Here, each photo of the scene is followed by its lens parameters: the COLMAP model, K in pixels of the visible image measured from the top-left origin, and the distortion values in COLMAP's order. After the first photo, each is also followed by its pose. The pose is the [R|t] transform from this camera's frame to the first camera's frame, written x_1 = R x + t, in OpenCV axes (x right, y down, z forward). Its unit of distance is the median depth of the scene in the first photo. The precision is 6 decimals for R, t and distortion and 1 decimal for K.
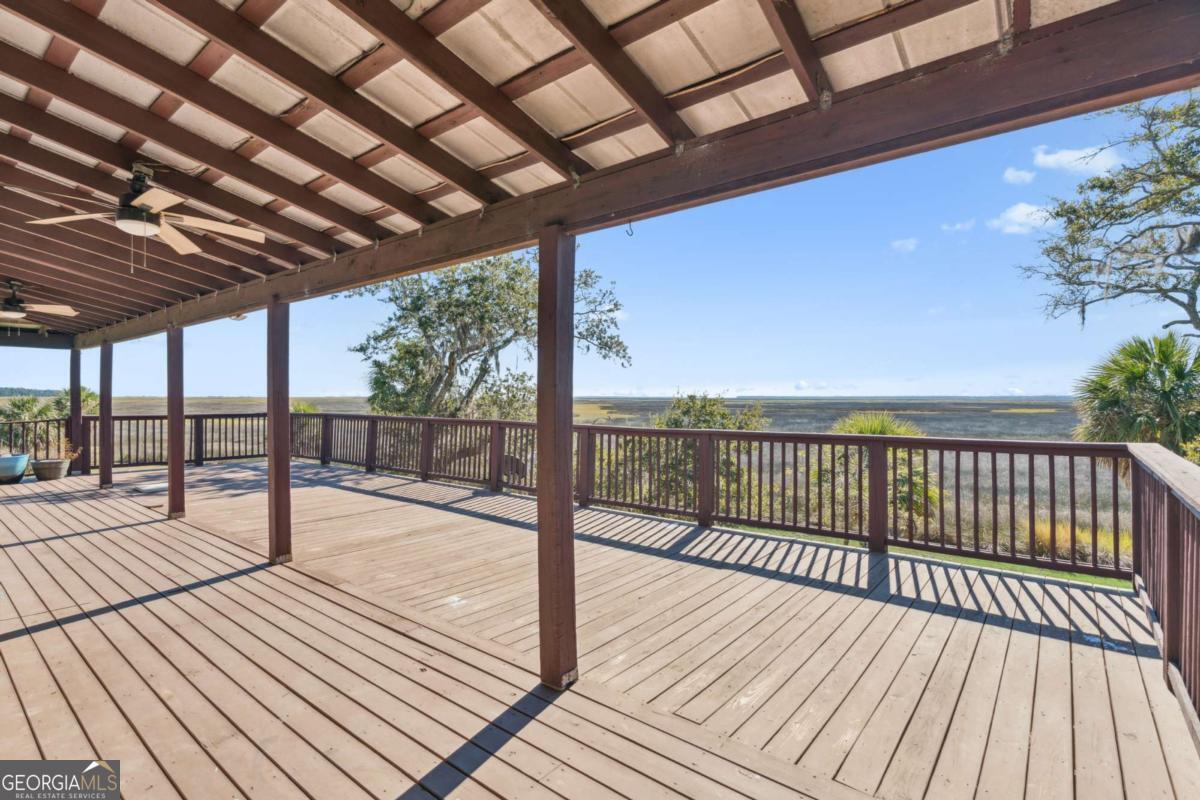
lens RADIAL K [[576.4, 0, 598.6], [0, 576.4, 398.7], [0, 0, 1]] dist [0.003840, -0.001275]
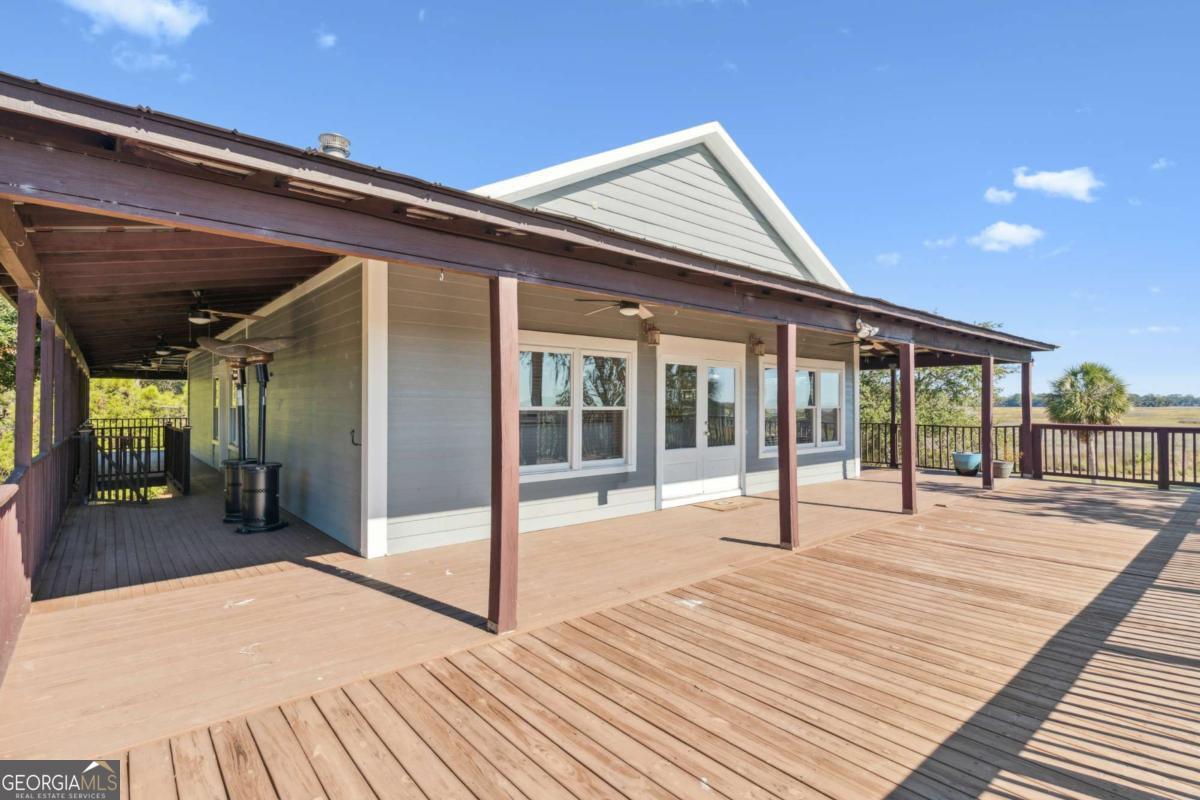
lens RADIAL K [[576.4, 0, 601.2], [0, 576.4, 401.5], [0, 0, 1]] dist [0.003840, -0.001275]
pose [[-0.186233, -0.006412, -0.982485, 0.418857], [-0.002517, 0.999979, -0.006049, -0.004097], [0.982502, 0.001346, -0.186245, 0.527252]]
